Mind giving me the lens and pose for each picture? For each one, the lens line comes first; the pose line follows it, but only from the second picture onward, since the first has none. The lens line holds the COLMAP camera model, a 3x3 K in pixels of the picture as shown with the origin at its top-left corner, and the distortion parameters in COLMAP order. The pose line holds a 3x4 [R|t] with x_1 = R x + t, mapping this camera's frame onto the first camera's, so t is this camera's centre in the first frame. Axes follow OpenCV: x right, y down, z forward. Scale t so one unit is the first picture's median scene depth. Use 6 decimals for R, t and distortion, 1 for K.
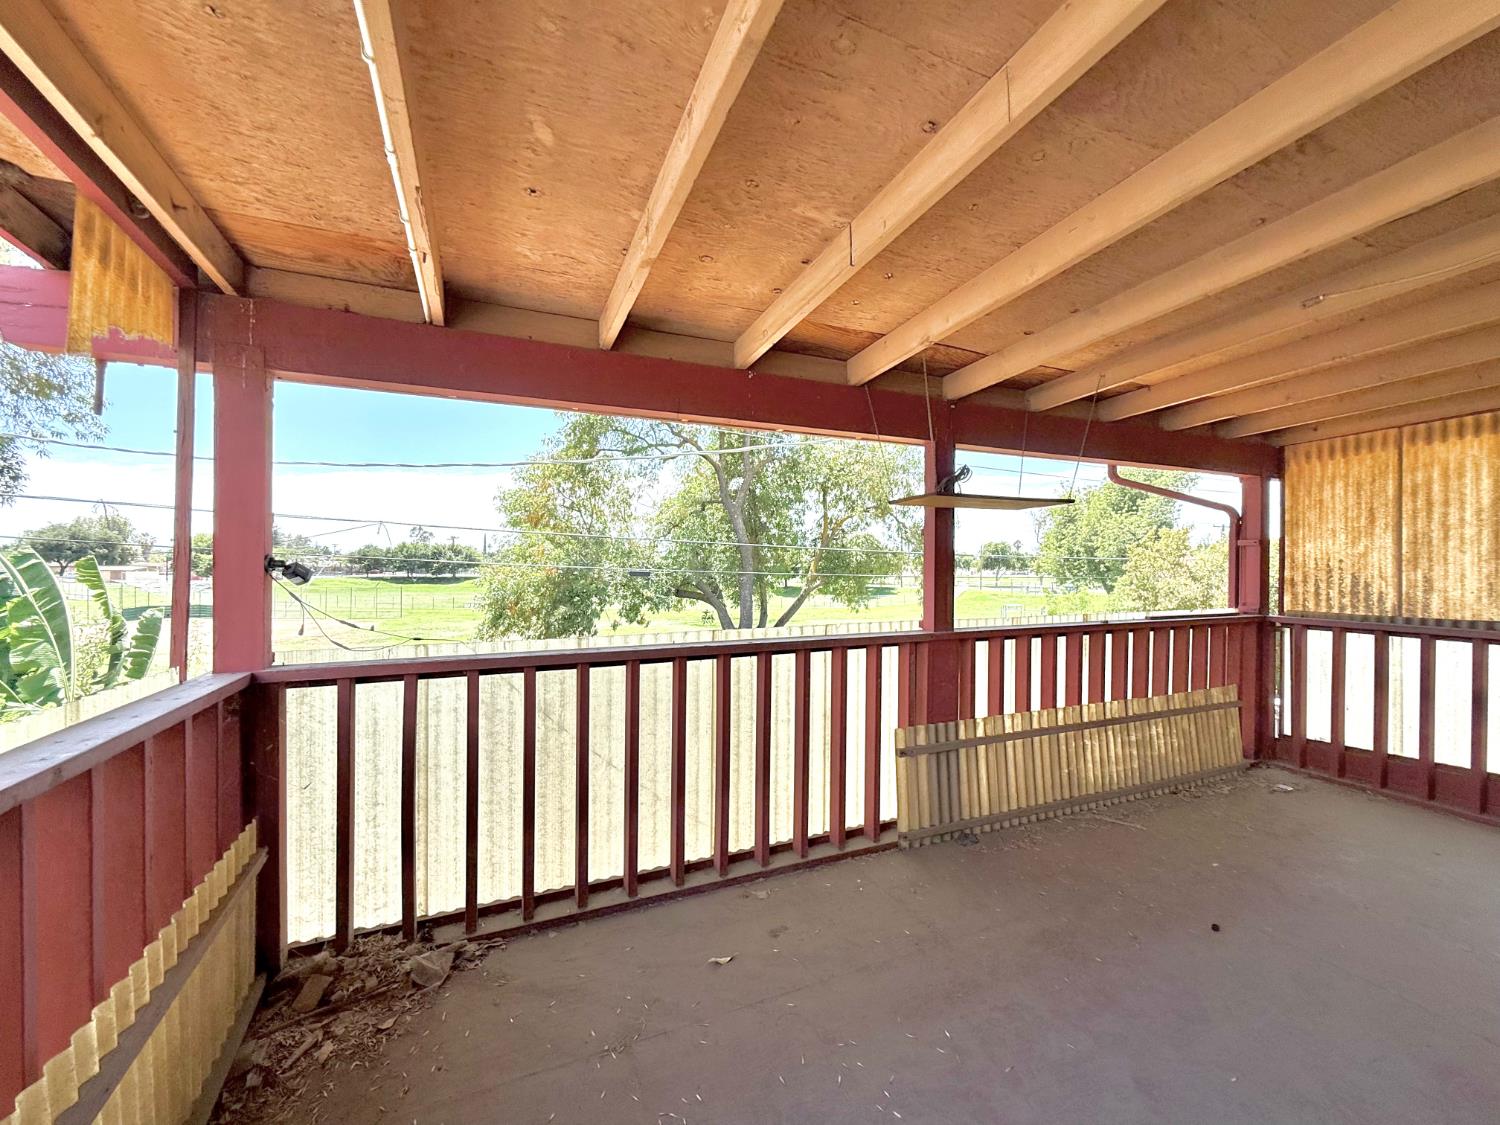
lens RADIAL K [[599.7, 0, 745.8], [0, 599.7, 586.0], [0, 0, 1]] dist [-0.000866, -0.000046]
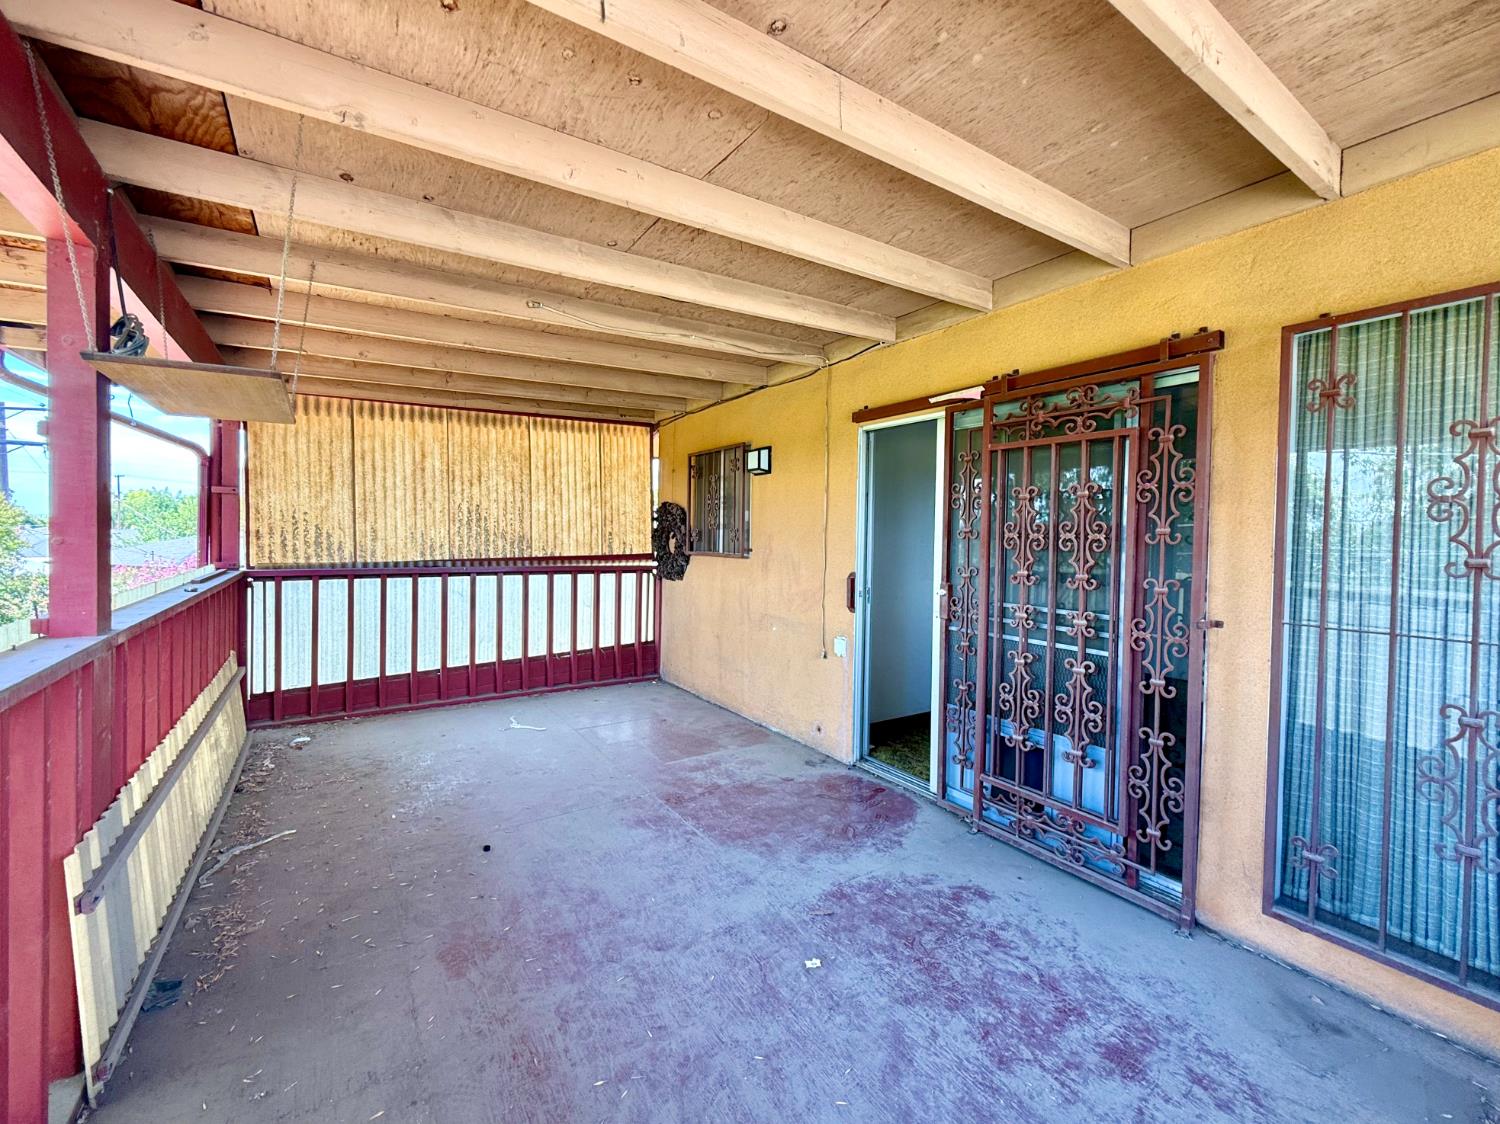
lens RADIAL K [[619.3, 0, 750.0], [0, 619.3, 562.0], [0, 0, 1]] dist [0.001195, 0.000289]
pose [[-0.200270, -0.051309, 0.978396, -0.247606], [0.020357, 0.998194, 0.056514, -0.001867], [-0.979529, 0.031235, -0.198864, 0.474330]]
